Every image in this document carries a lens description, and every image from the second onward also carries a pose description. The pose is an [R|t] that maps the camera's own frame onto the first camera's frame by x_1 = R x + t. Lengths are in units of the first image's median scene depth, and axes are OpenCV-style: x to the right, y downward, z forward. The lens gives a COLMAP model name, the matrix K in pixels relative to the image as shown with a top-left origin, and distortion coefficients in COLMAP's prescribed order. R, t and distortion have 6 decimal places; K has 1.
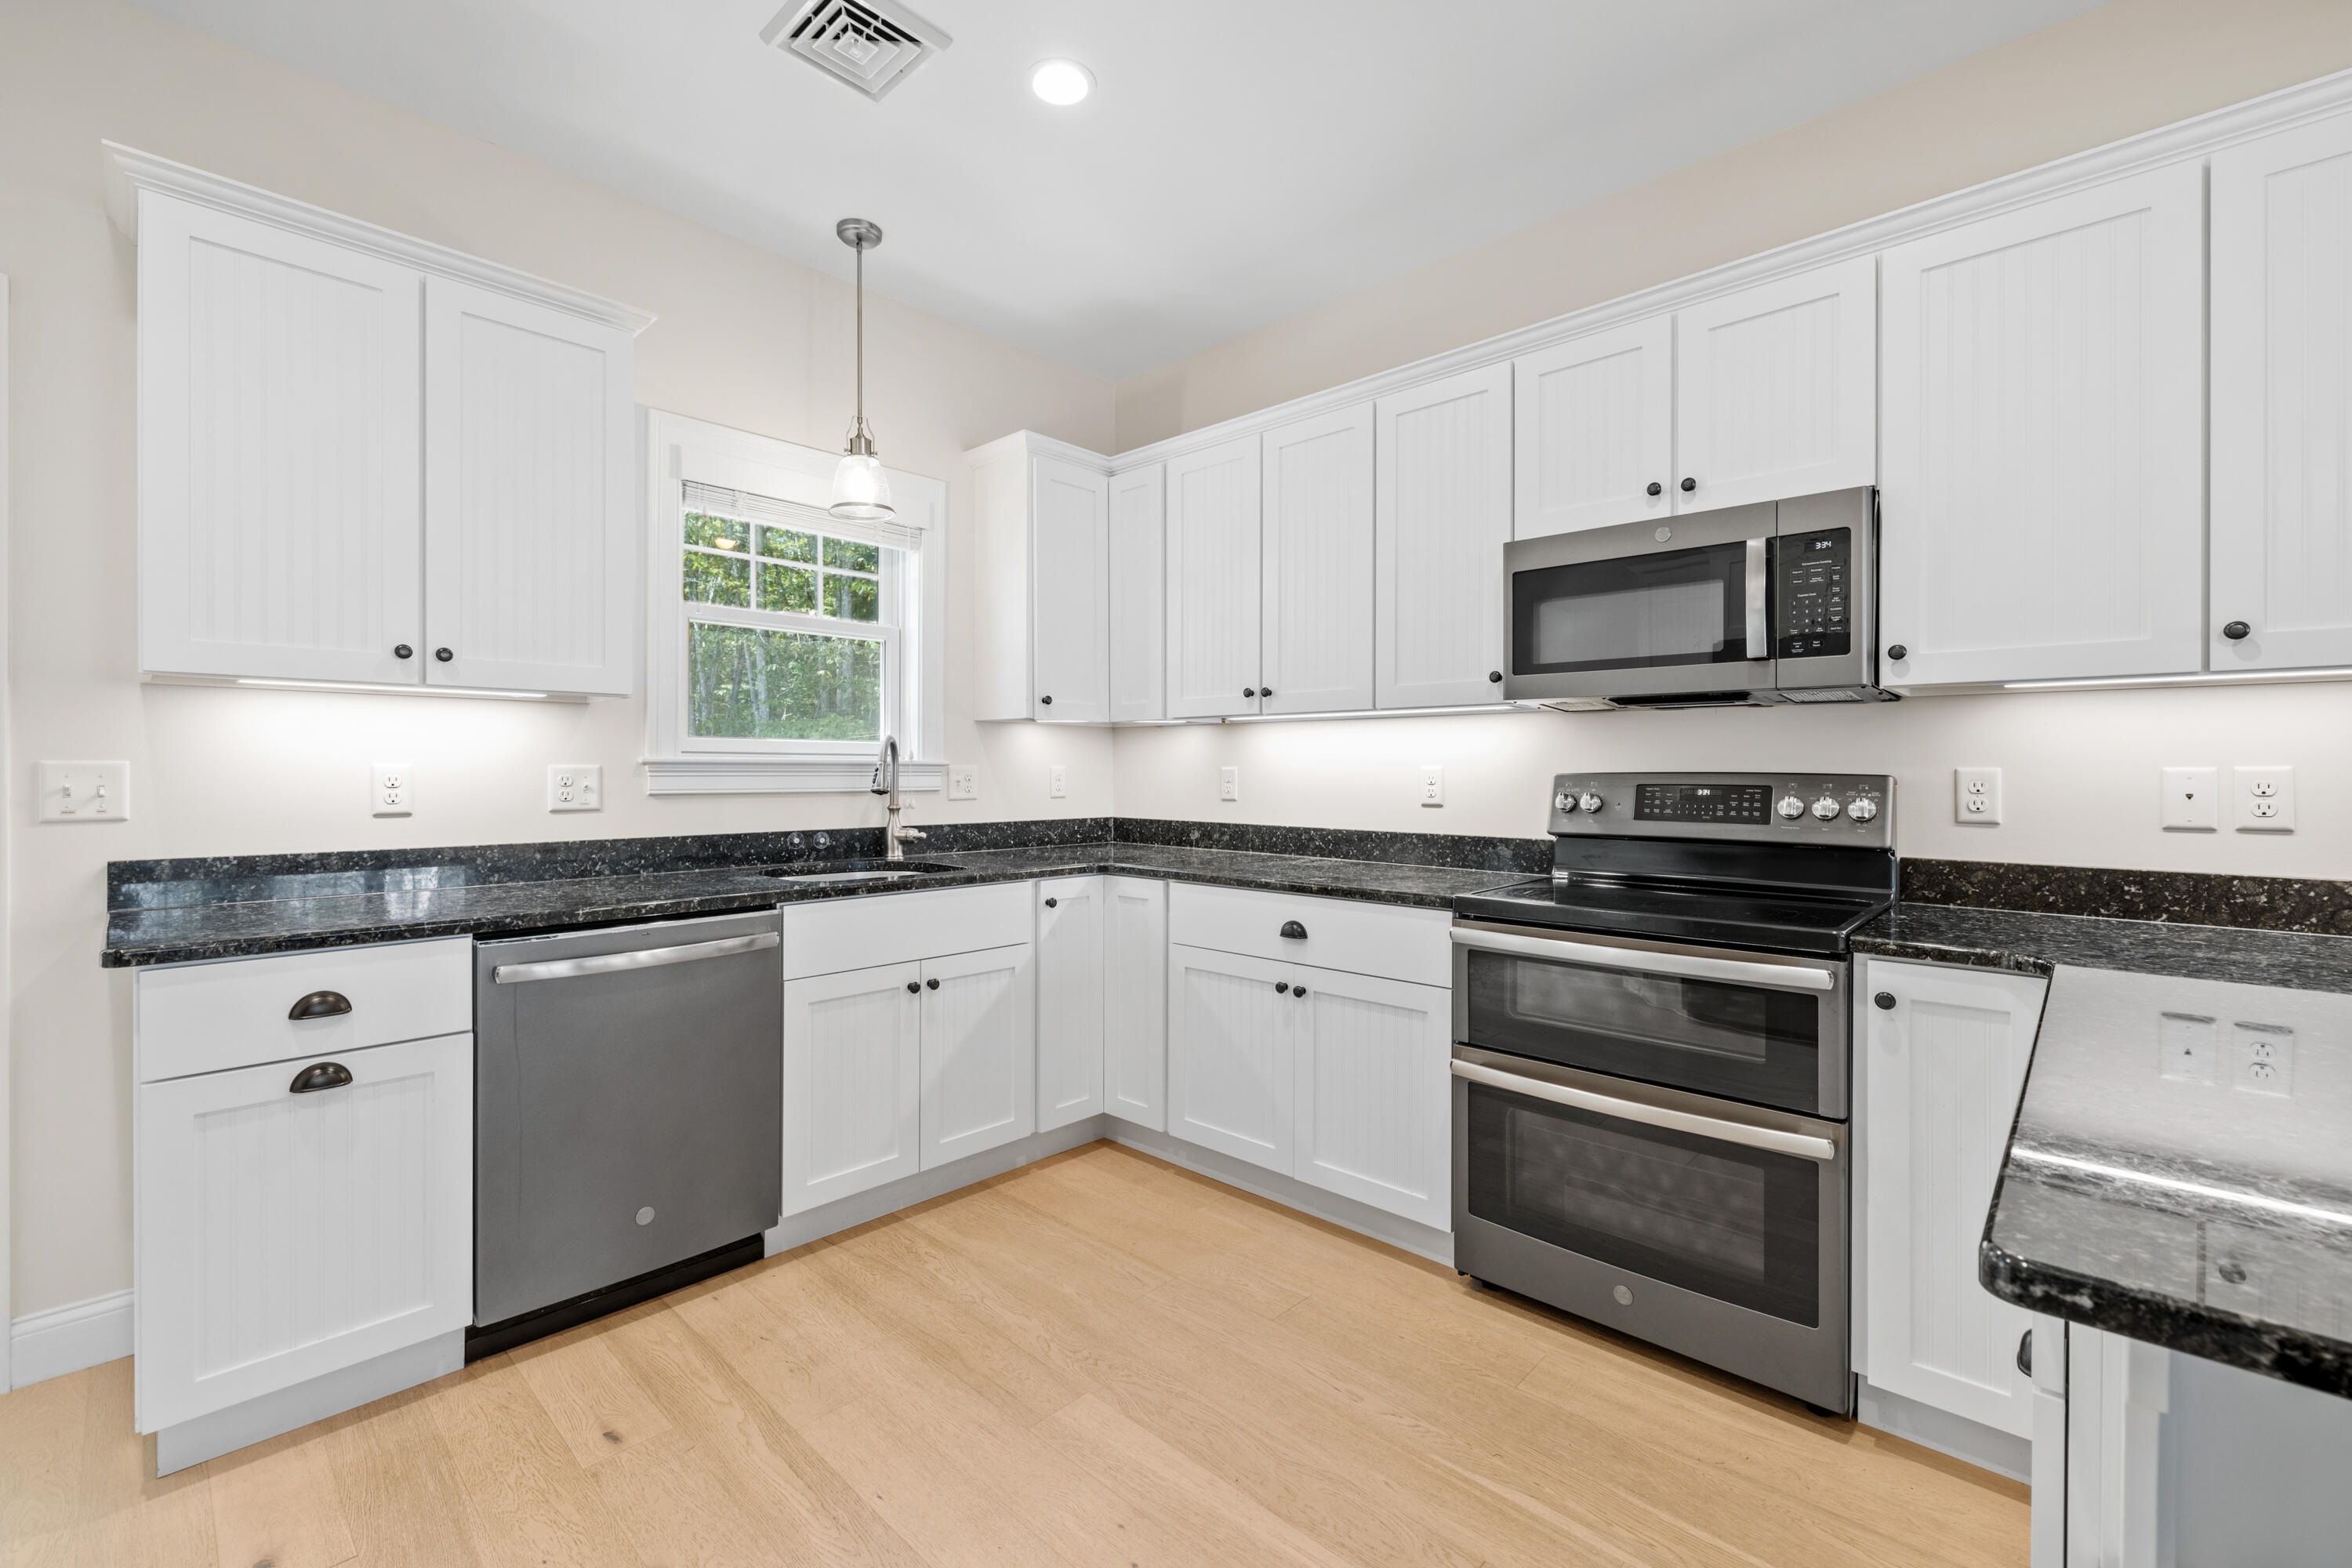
lens RADIAL K [[983.5, 0, 1168.0], [0, 983.5, 774.8], [0, 0, 1]] dist [-0.000356, 0.000080]
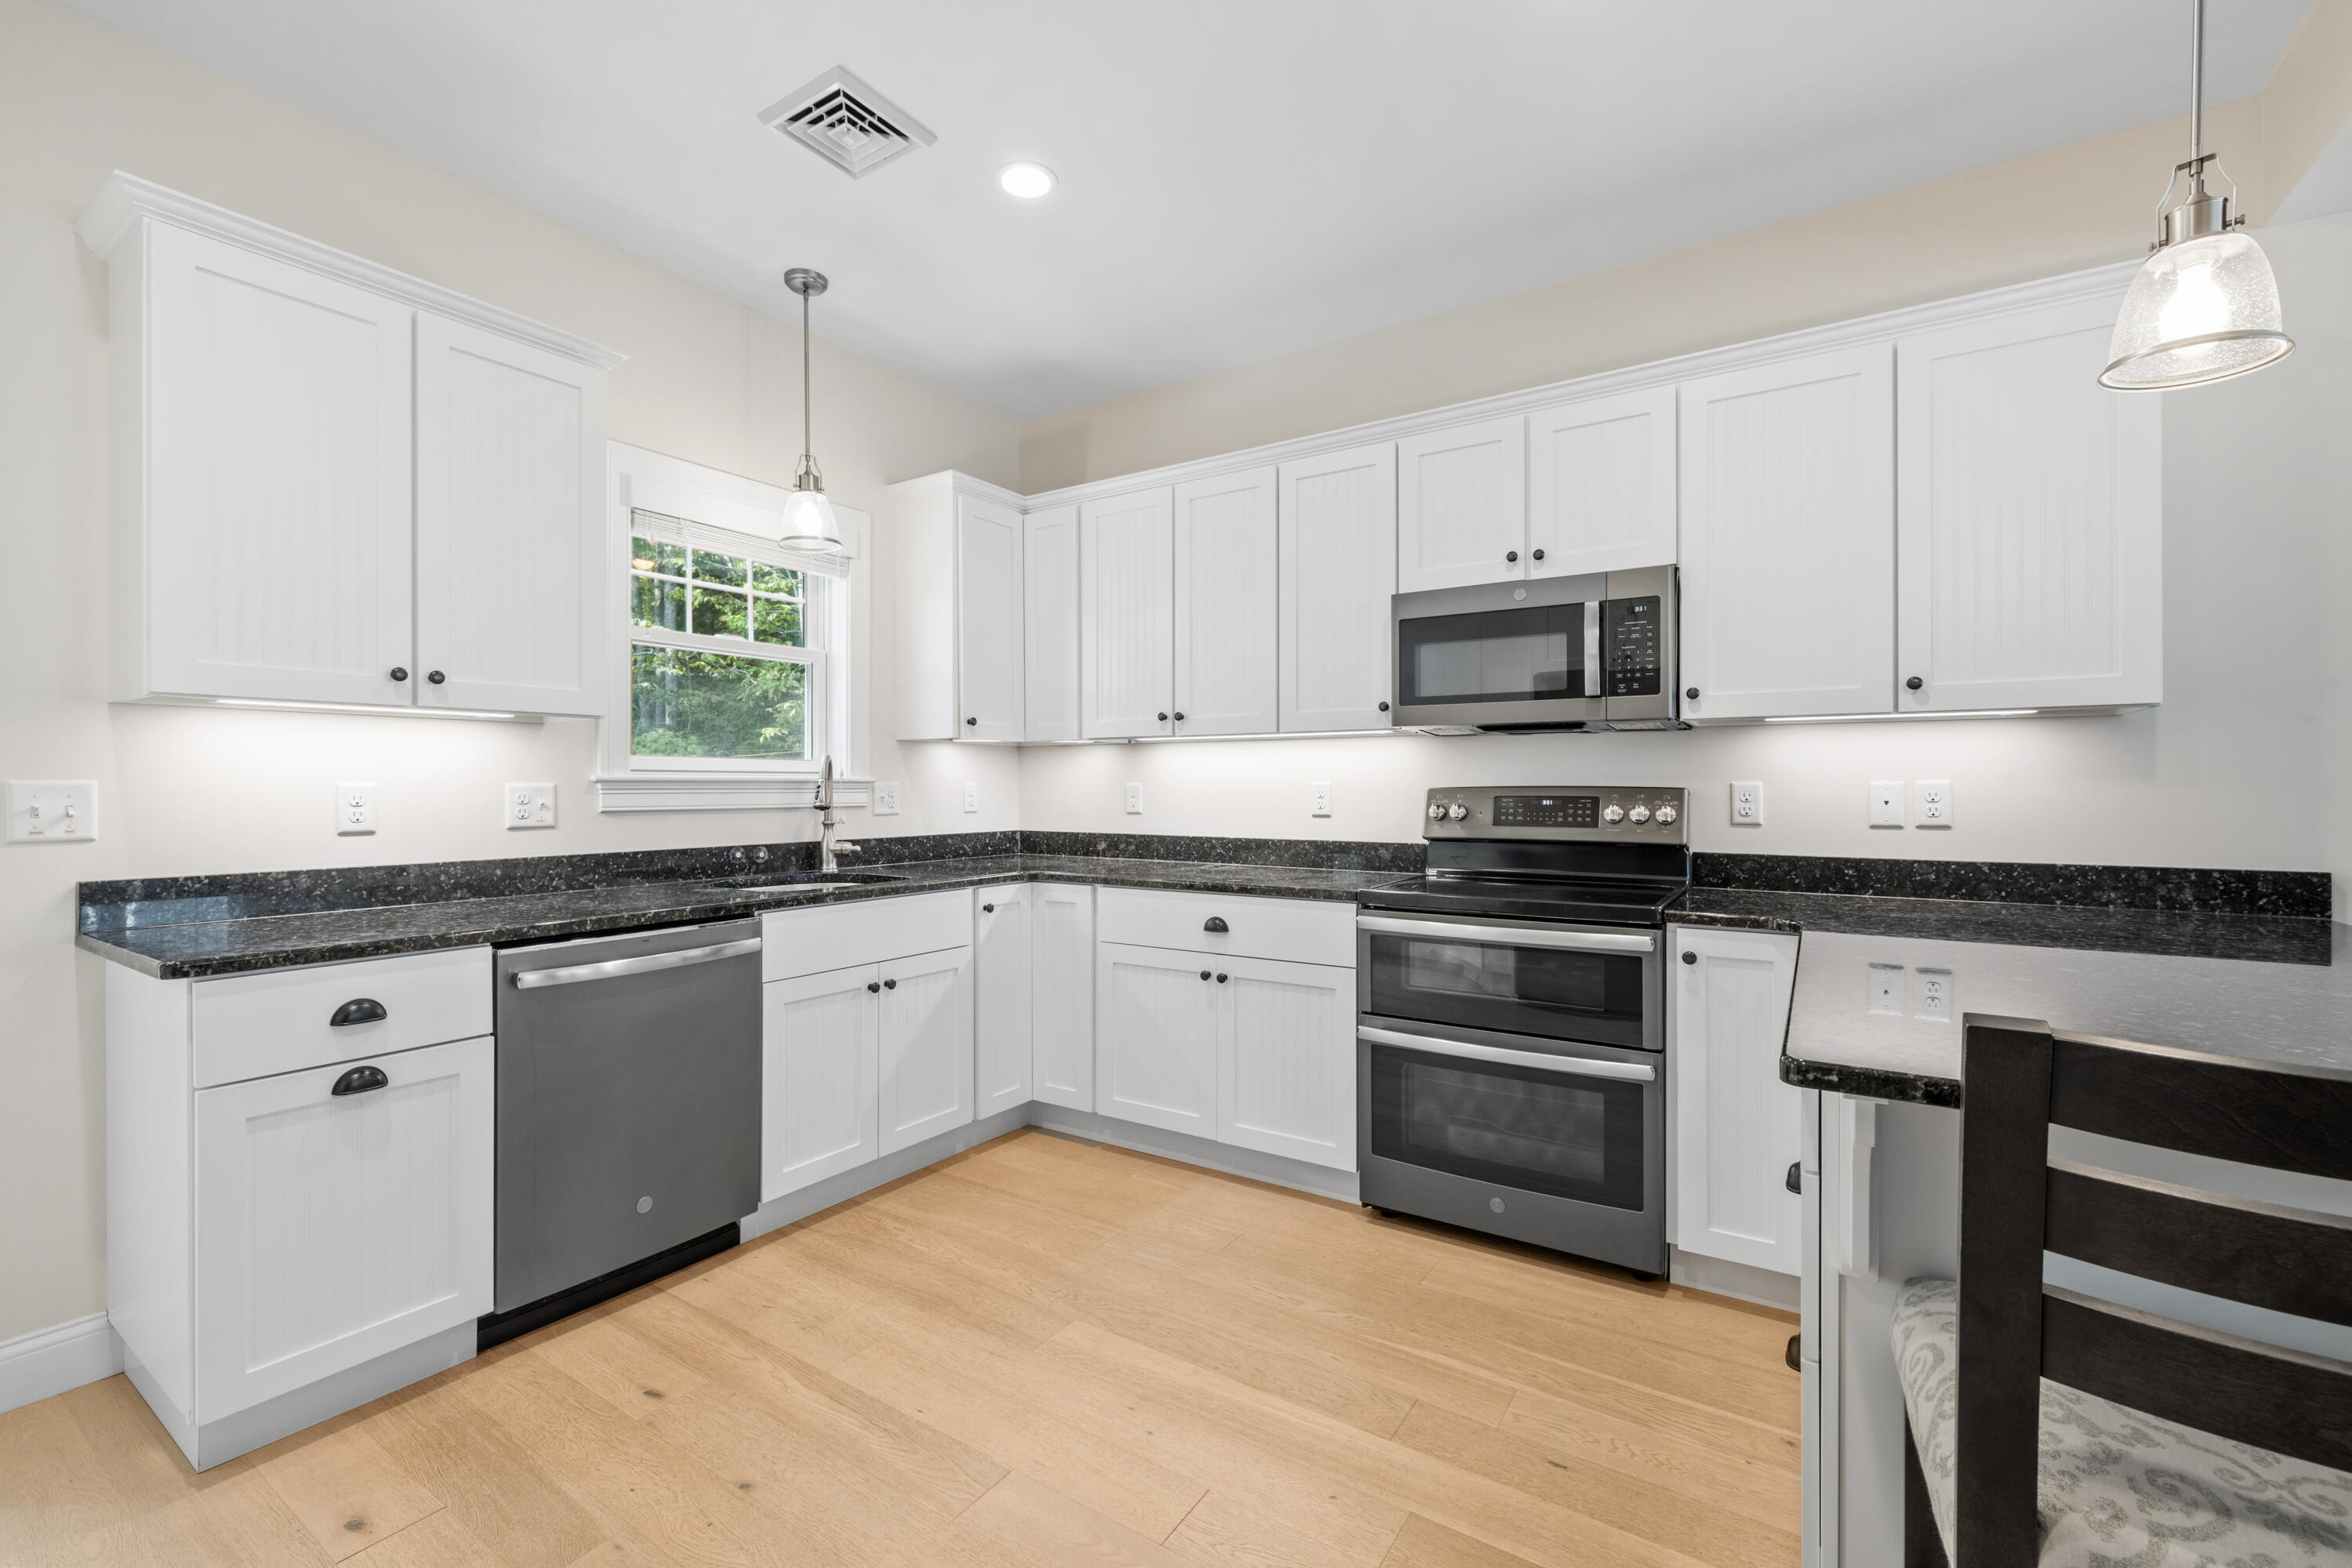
lens RADIAL K [[987.5, 0, 1162.5], [0, 987.5, 790.3], [0, 0, 1]] dist [-0.001229, 0.000025]
pose [[0.985561, -0.004438, 0.169265, -0.154456], [0.004517, 0.999990, -0.000083, 0.000612], [-0.169263, 0.000846, 0.985571, -0.151791]]
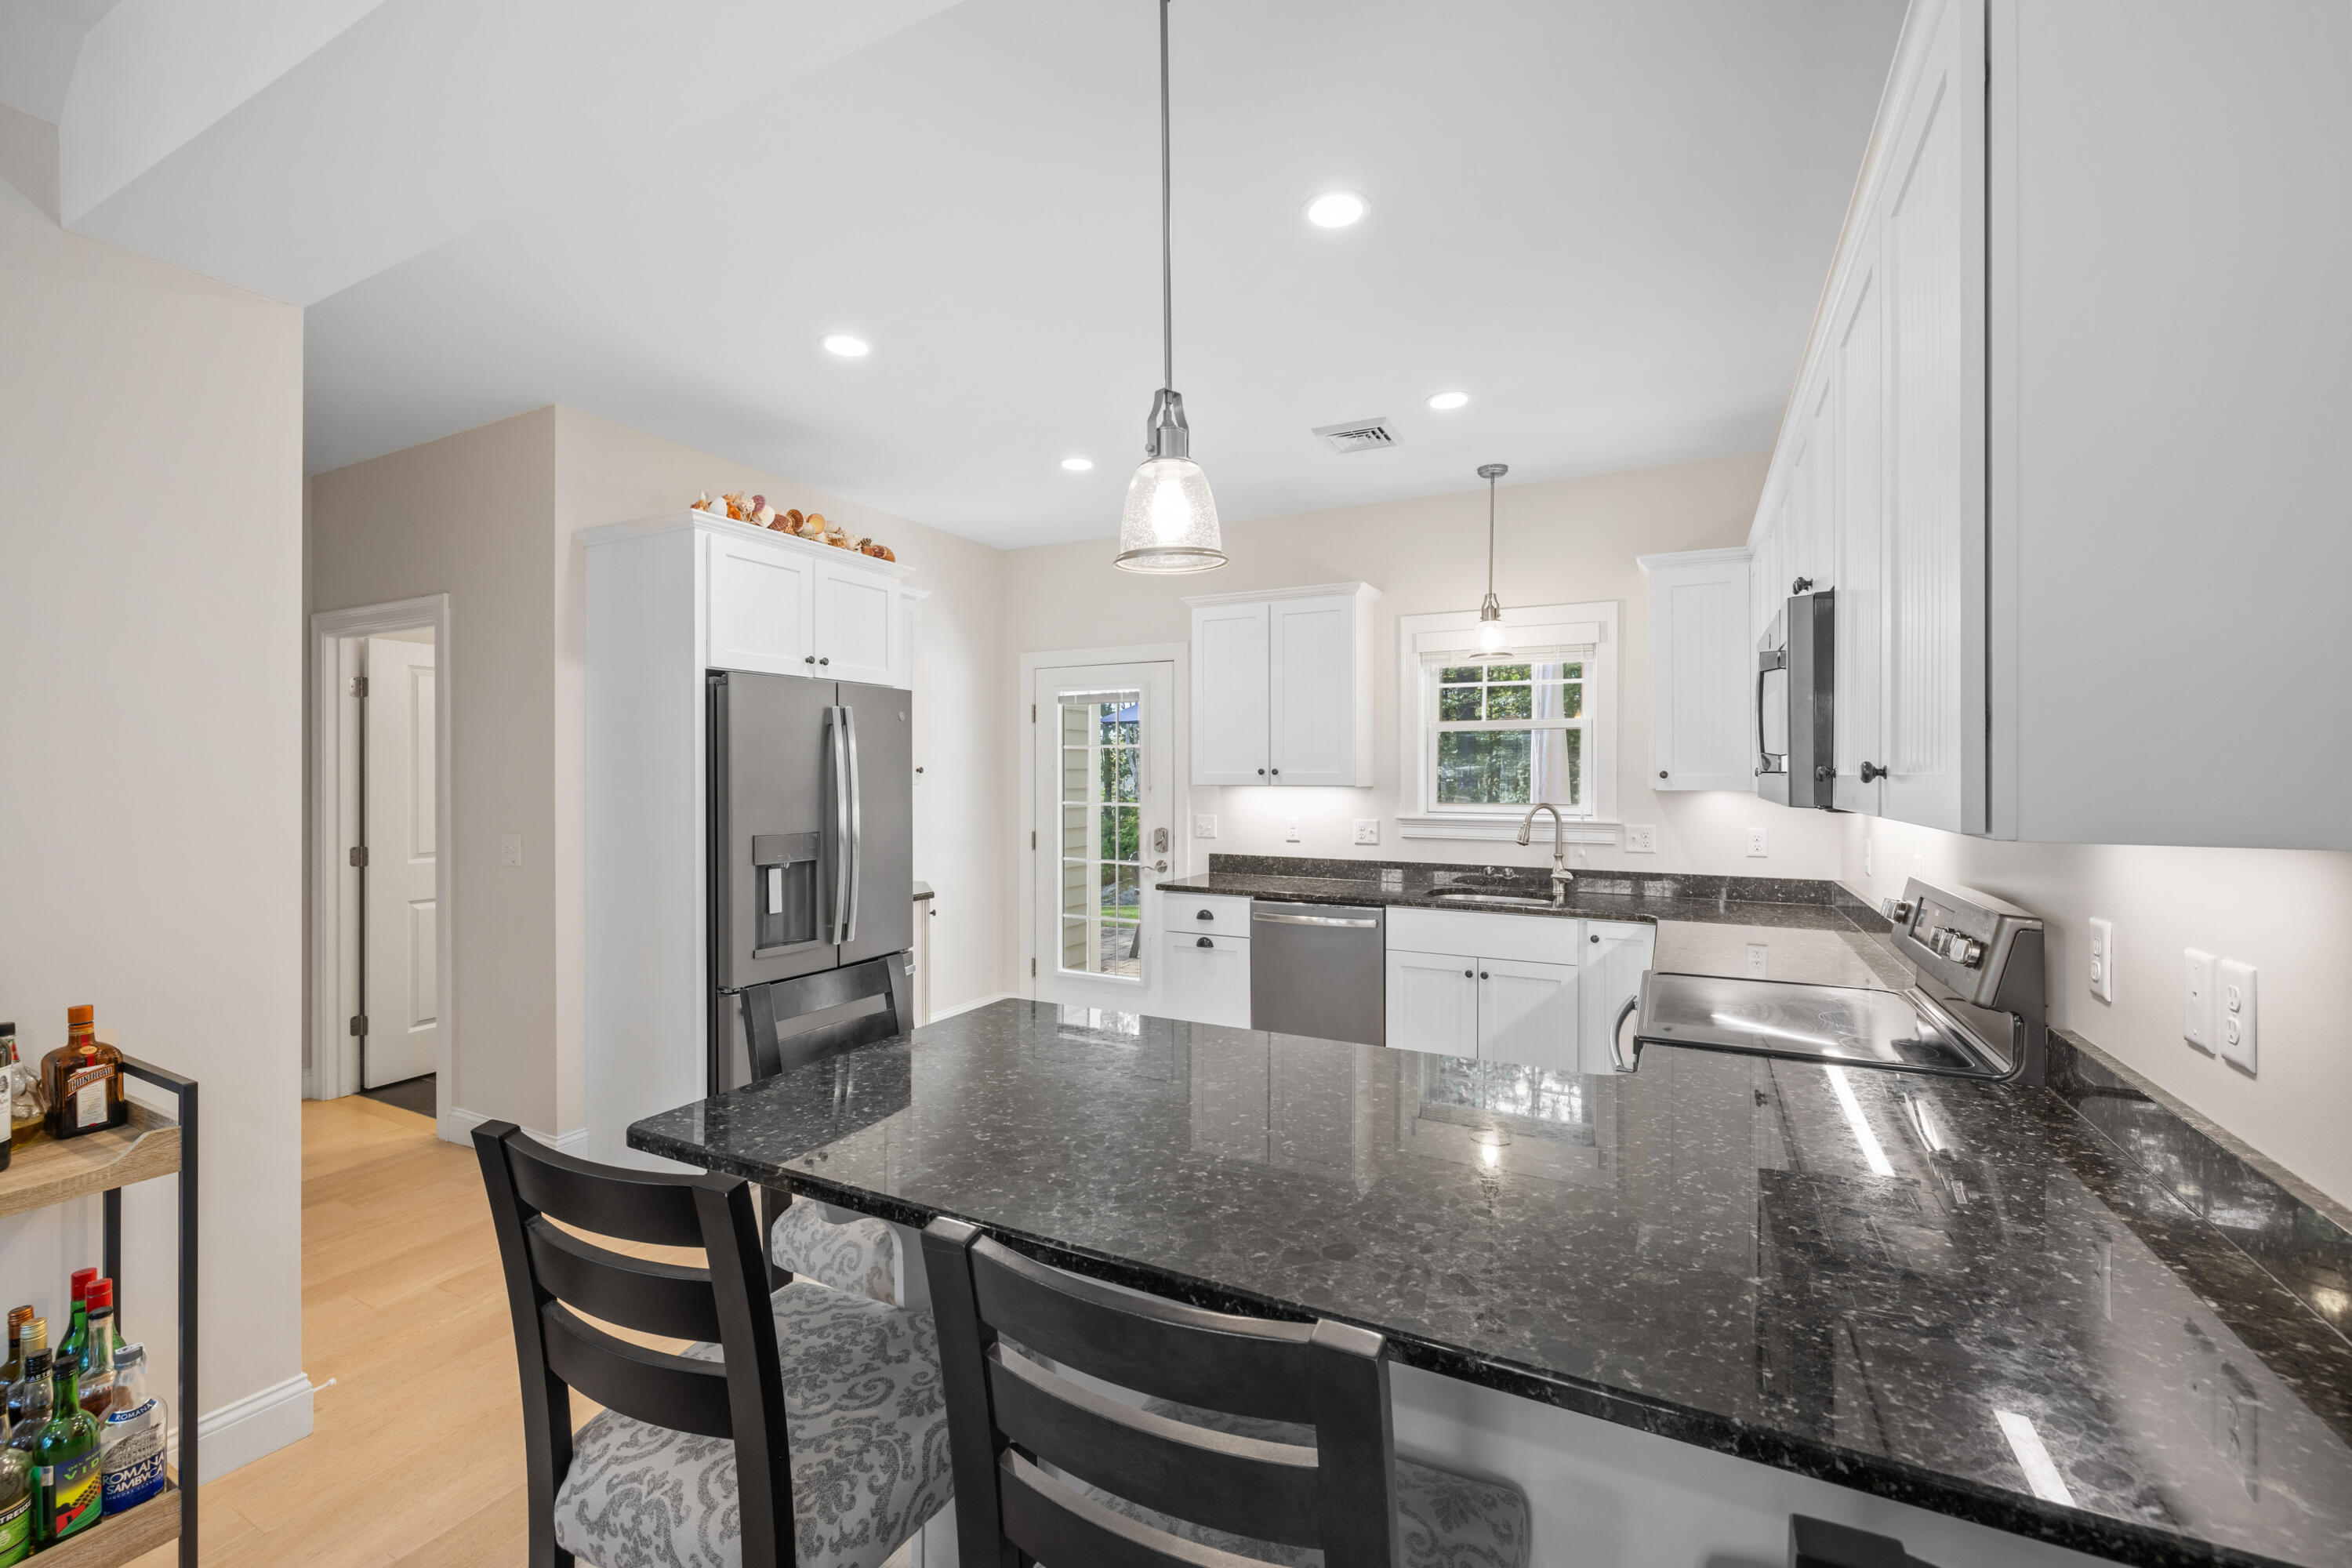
lens RADIAL K [[983.5, 0, 1168.0], [0, 983.5, 774.8], [0, 0, 1]] dist [-0.000356, 0.000080]
pose [[0.277059, -0.001027, -0.960852, 1.304588], [-0.006046, 0.999978, -0.002812, -0.104545], [0.960834, 0.006588, 0.277046, 0.147213]]
